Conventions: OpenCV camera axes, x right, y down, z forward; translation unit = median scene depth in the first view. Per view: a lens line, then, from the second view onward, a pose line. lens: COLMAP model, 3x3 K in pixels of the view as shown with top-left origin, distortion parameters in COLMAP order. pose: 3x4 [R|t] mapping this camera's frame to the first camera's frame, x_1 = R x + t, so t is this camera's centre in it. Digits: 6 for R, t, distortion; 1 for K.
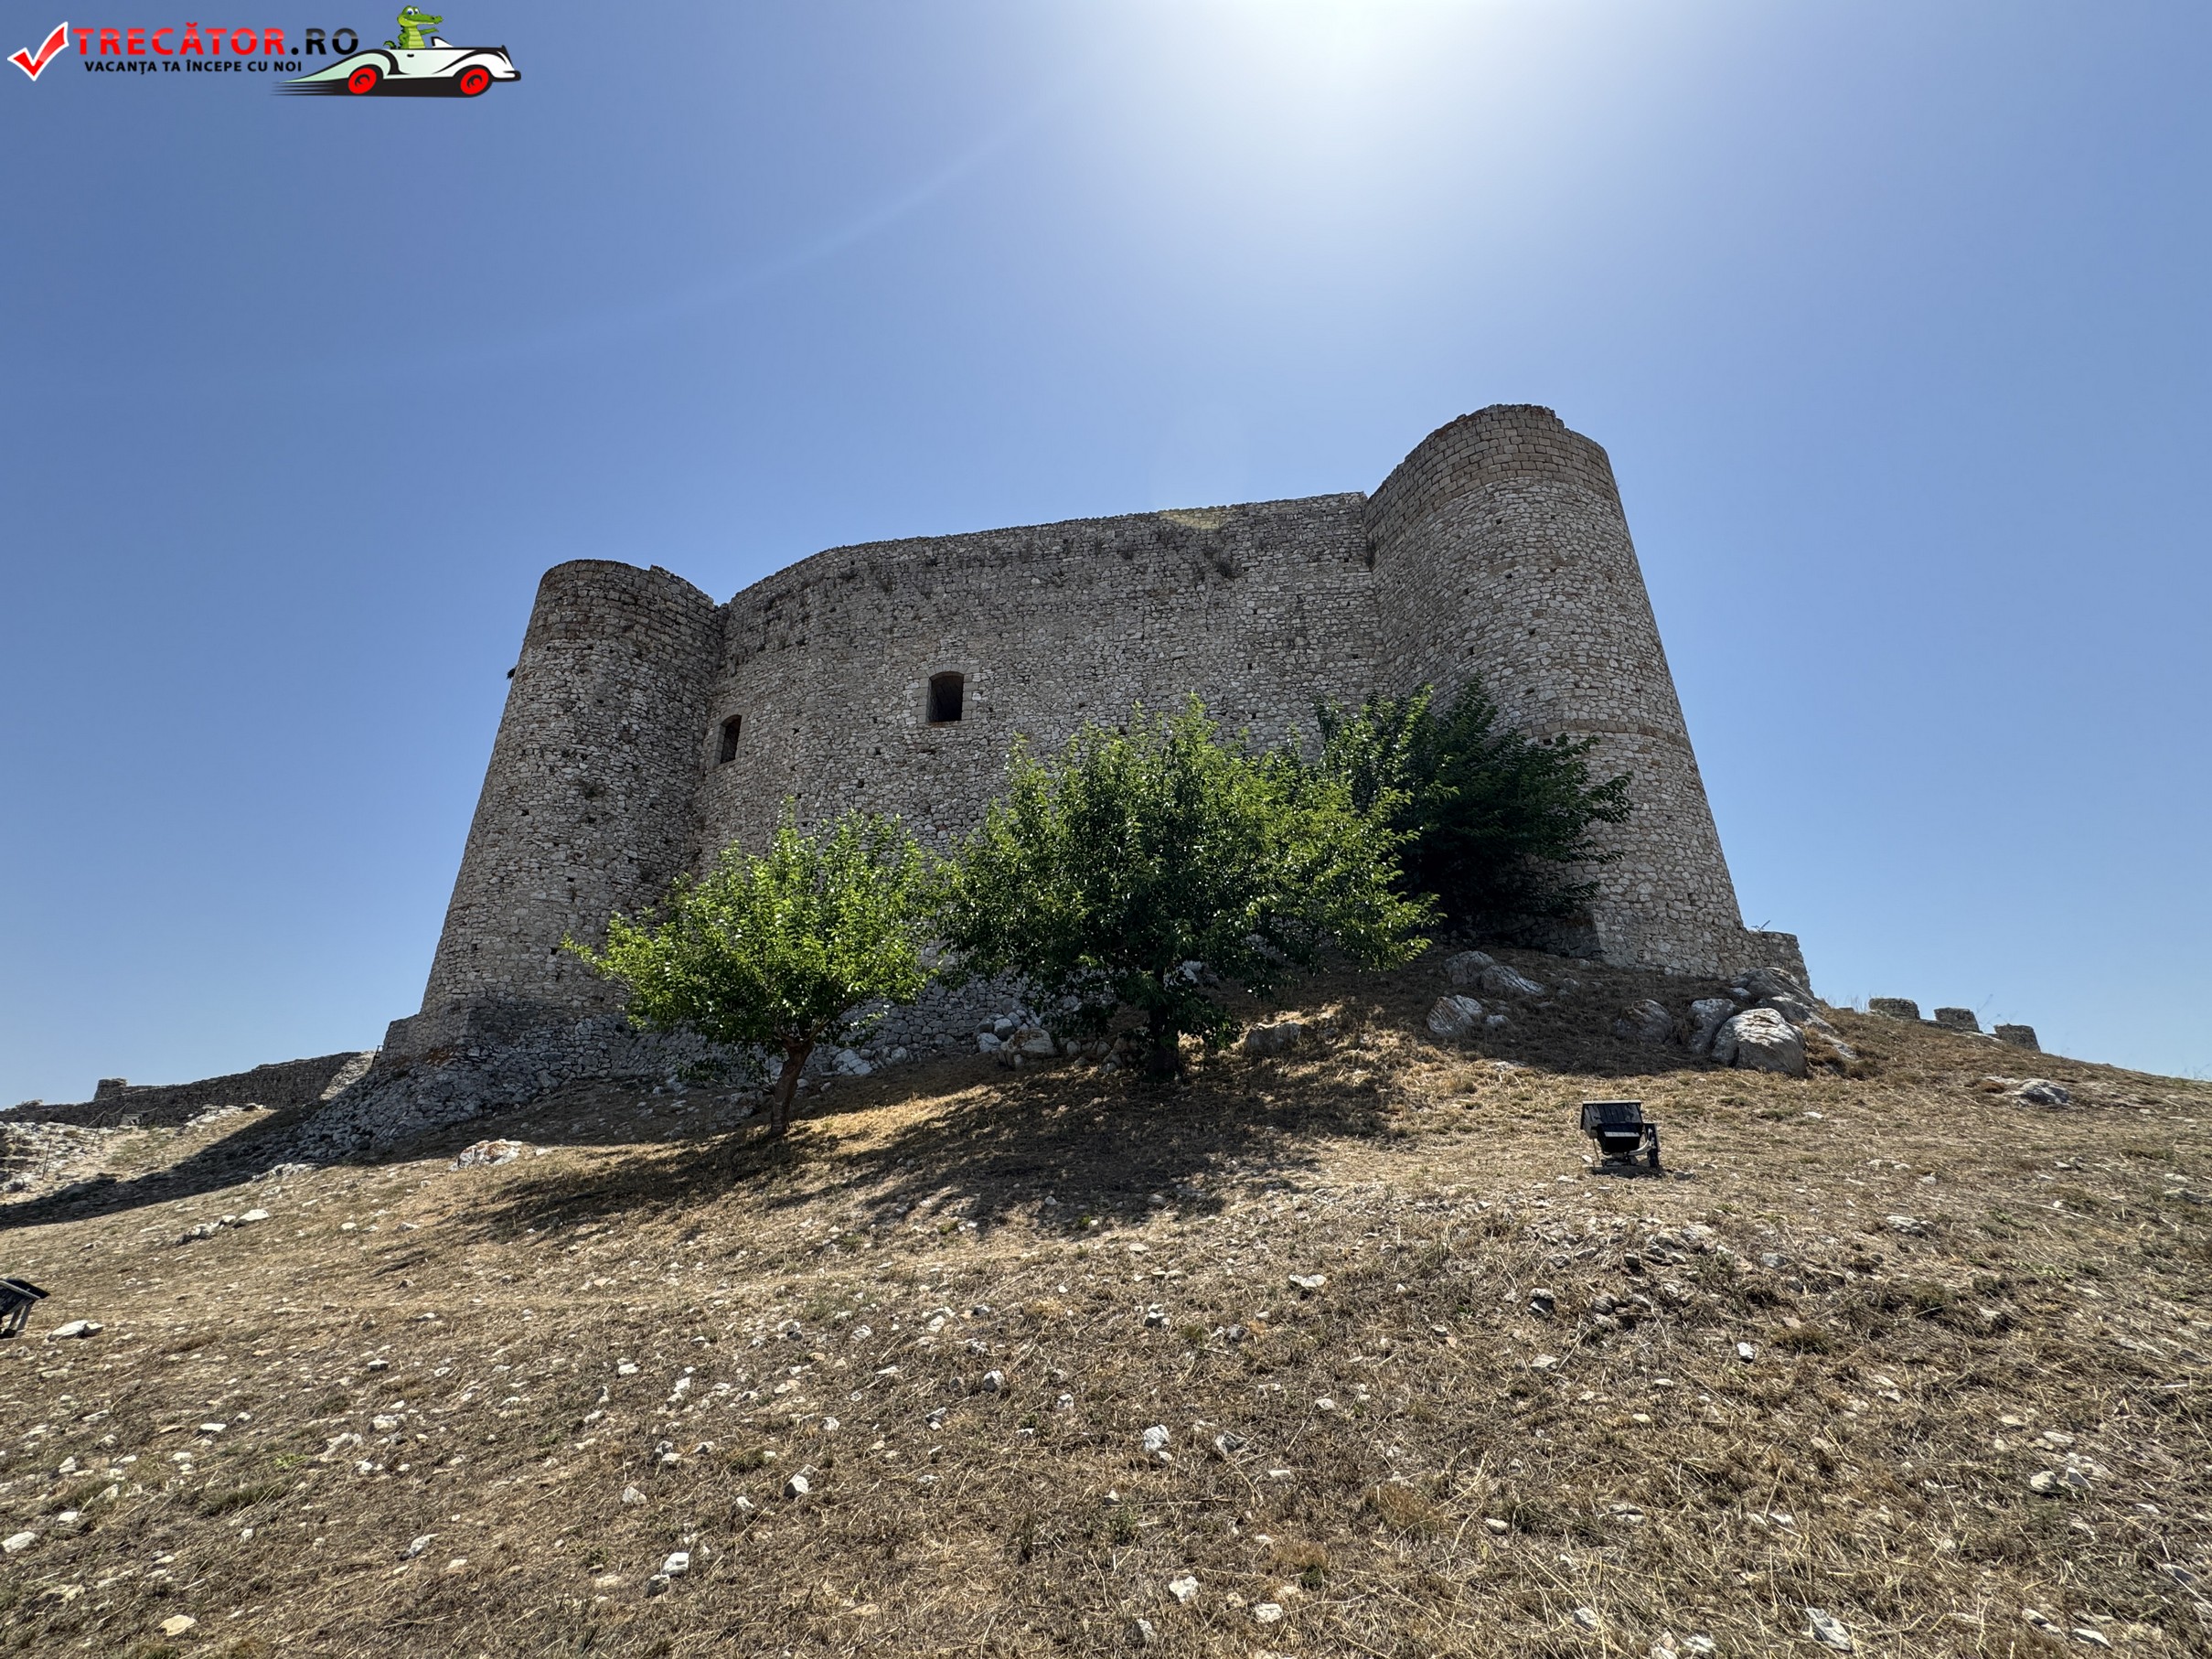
lens RADIAL K [[879.6, 0, 1115.4], [0, 879.6, 858.1], [0, 0, 1]] dist [-0.000167, 0.000026]
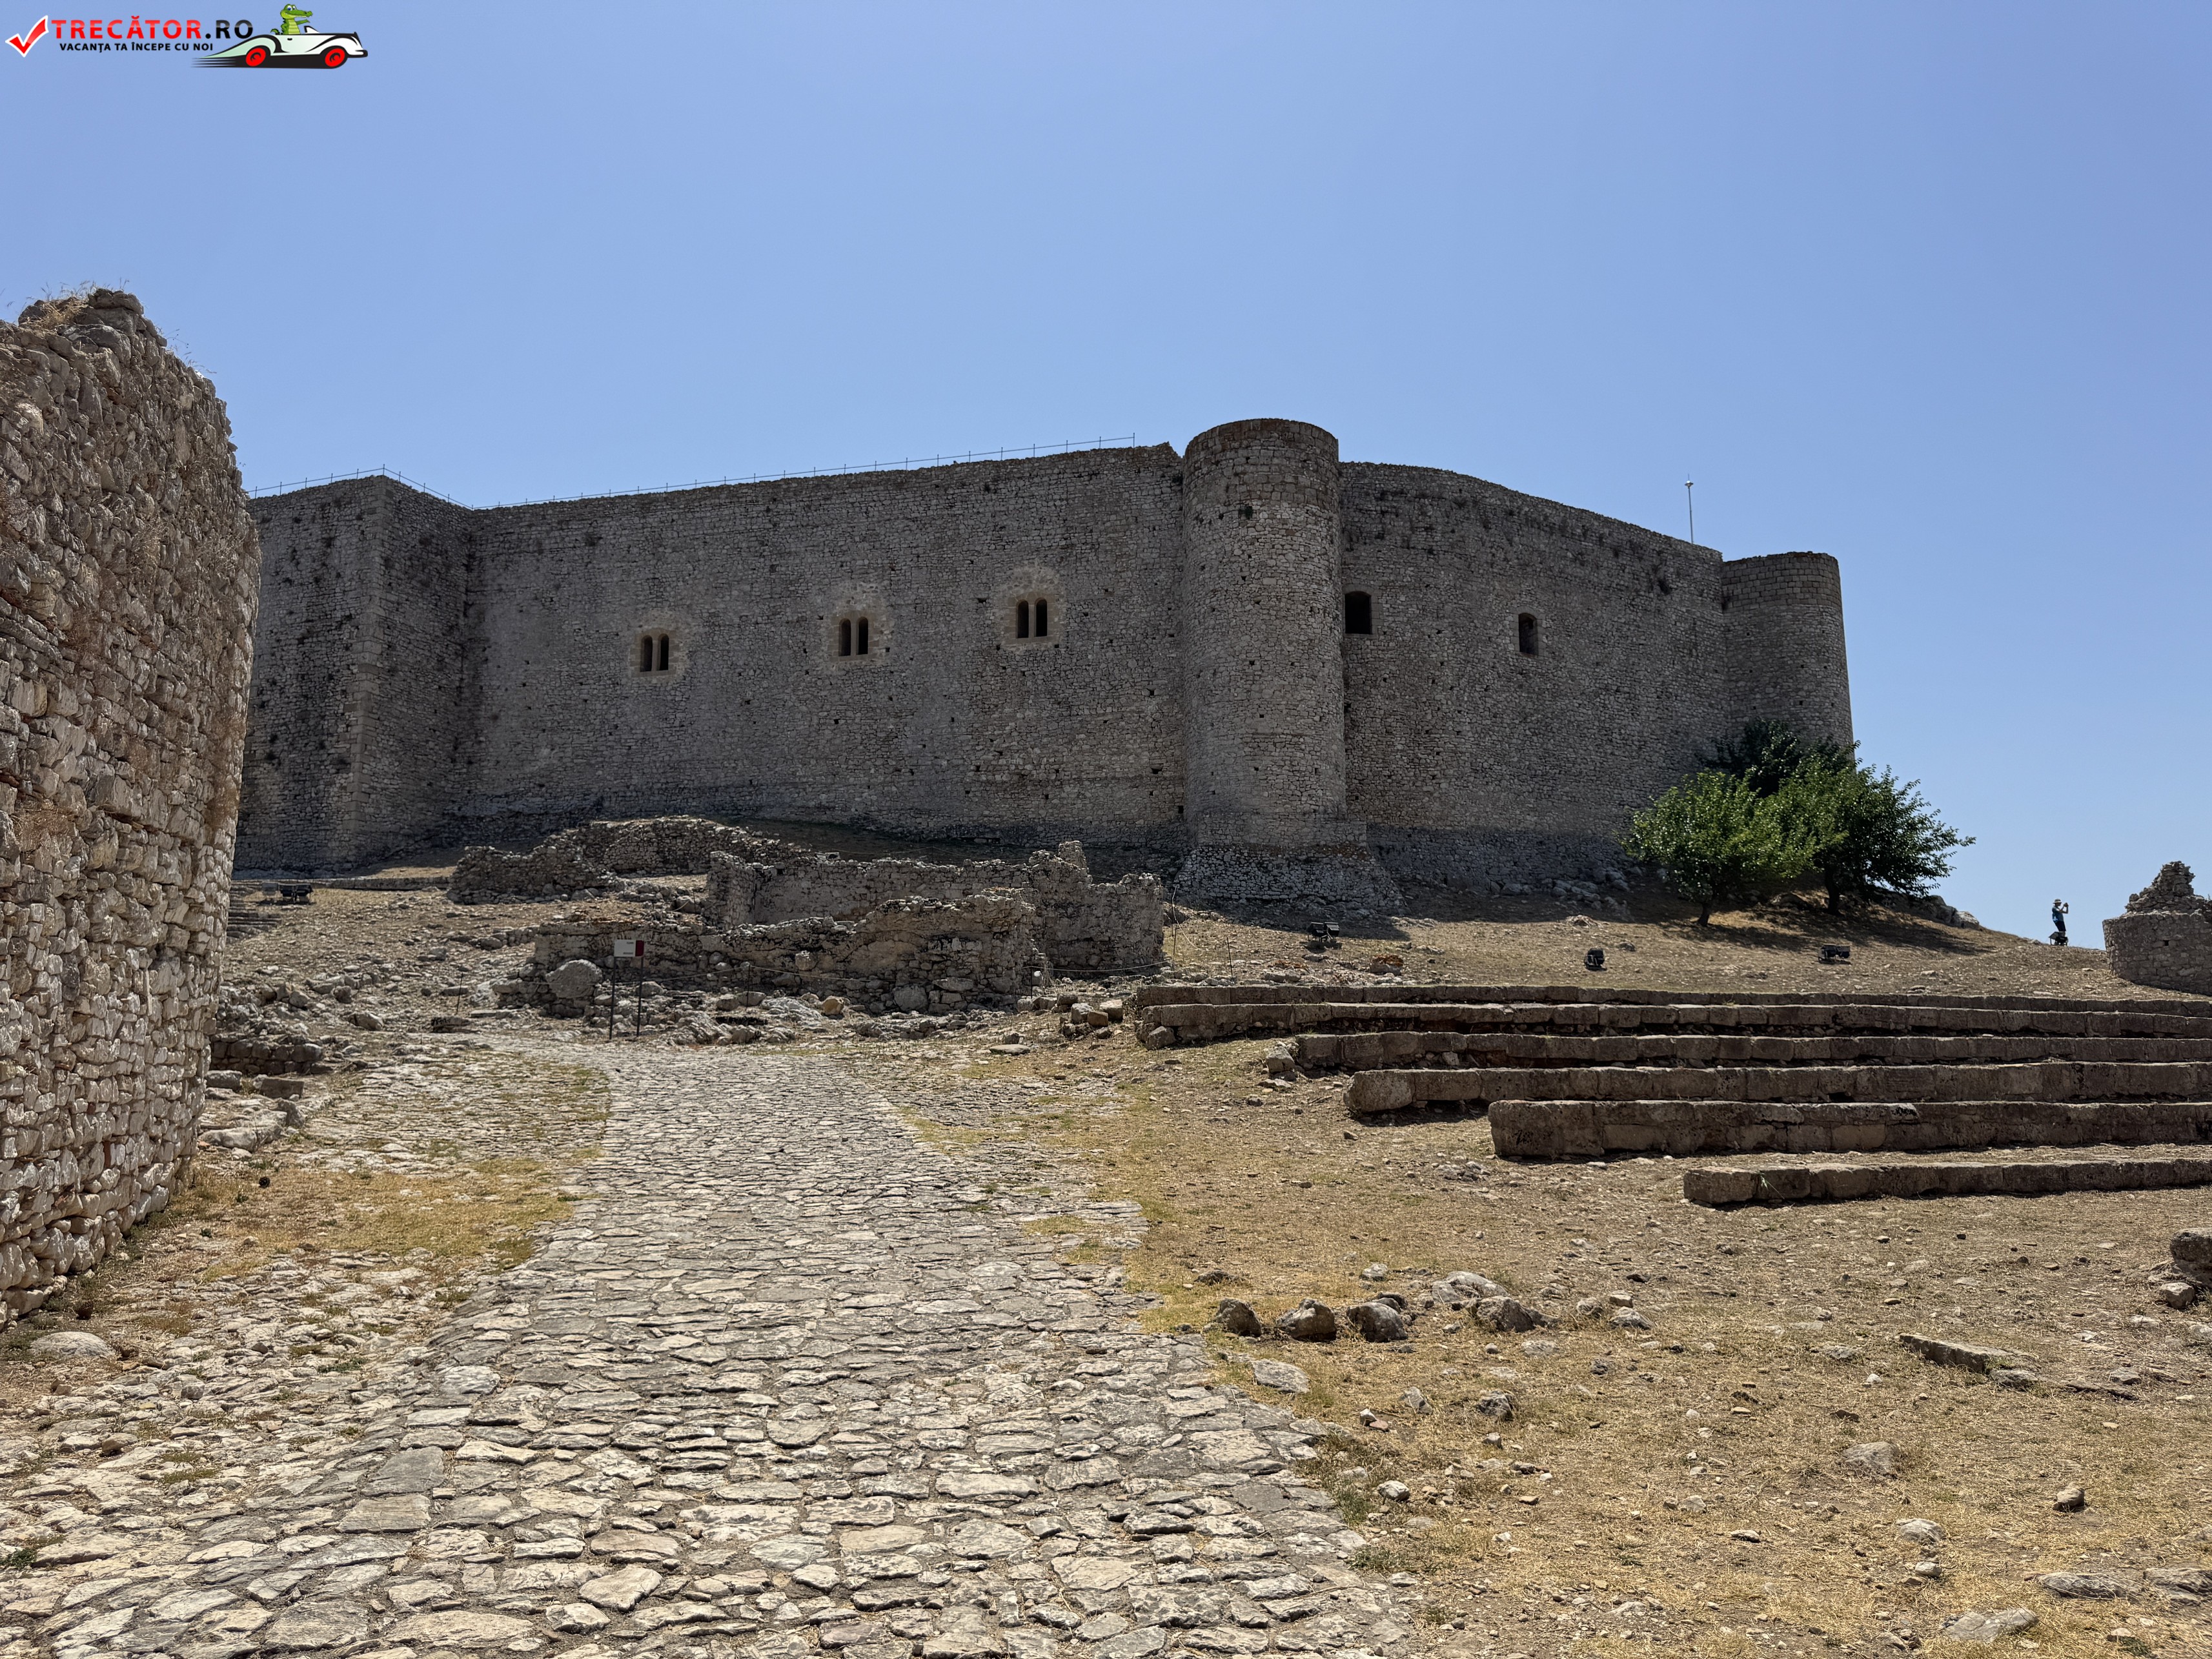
lens RADIAL K [[1557.2, 0, 1106.0], [0, 1557.2, 829.5], [0, 0, 1]] dist [0.195556, -0.409726]
pose [[0.756692, 0.124904, 0.641729, -2.242870], [-0.240287, 0.966011, 0.095312, 0.036485], [-0.608013, -0.226321, 0.760985, -0.549871]]
